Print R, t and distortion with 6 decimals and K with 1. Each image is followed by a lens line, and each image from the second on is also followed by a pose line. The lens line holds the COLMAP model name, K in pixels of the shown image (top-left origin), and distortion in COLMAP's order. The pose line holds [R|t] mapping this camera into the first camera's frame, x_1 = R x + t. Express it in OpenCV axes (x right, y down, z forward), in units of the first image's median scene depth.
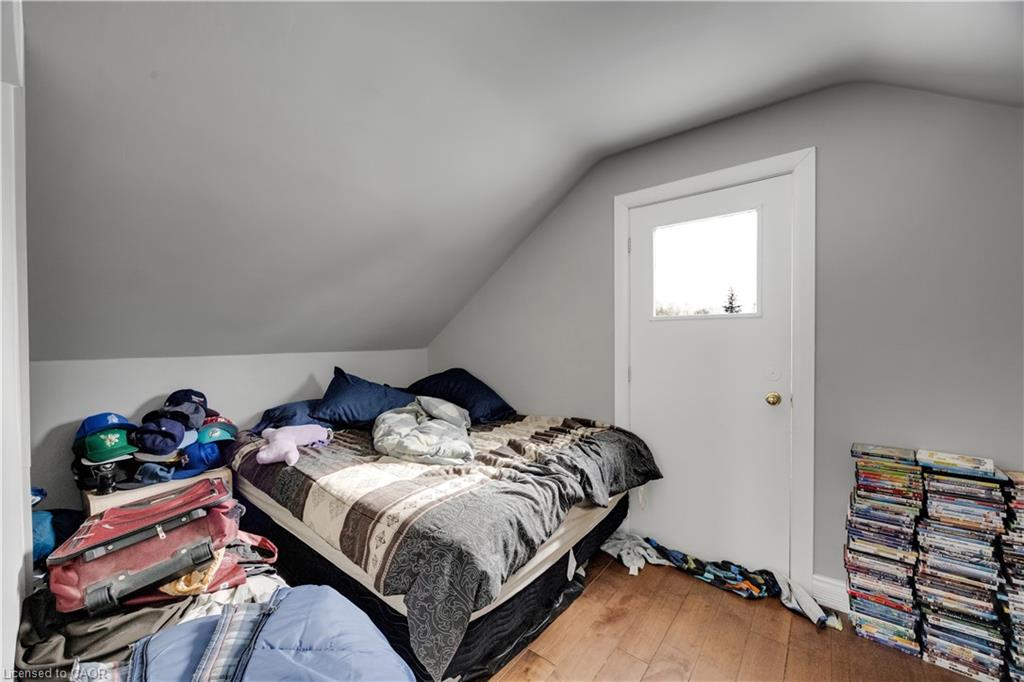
lens RADIAL K [[386.0, 0, 510.6], [0, 386.0, 342.2], [0, 0, 1]] dist [-0.006495, 0.000147]
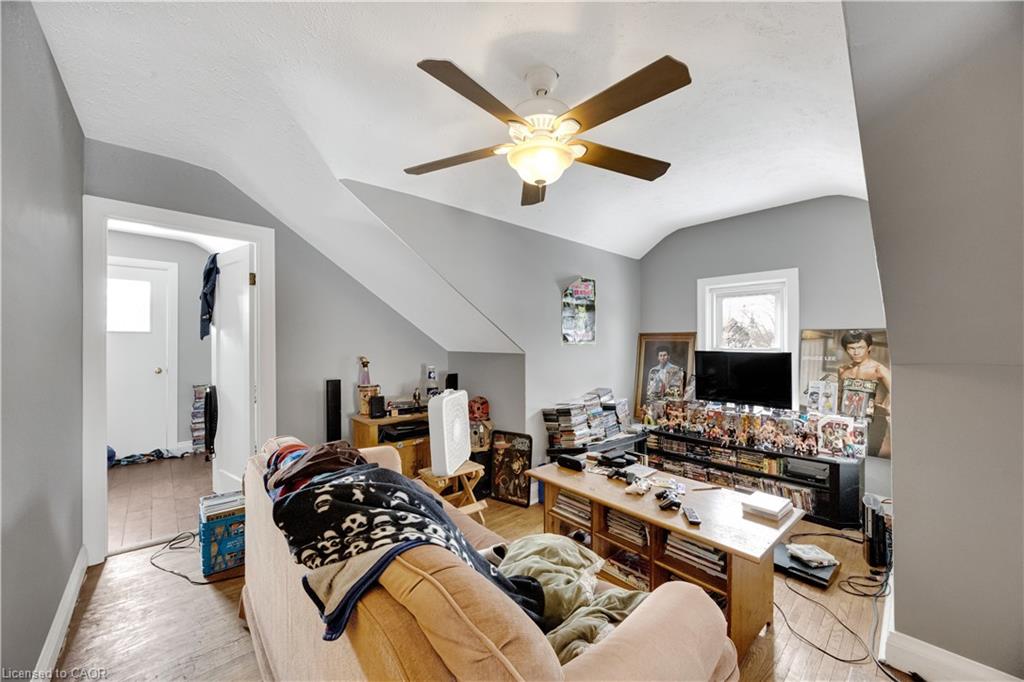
lens RADIAL K [[386.0, 0, 510.8], [0, 386.0, 341.1], [0, 0, 1]] dist [-0.006495, 0.000147]
pose [[0.162409, 0.001546, 0.986722, -1.336454], [0.004136, 0.999989, -0.002248, -0.008290], [-0.986715, 0.004447, 0.162401, -1.553755]]
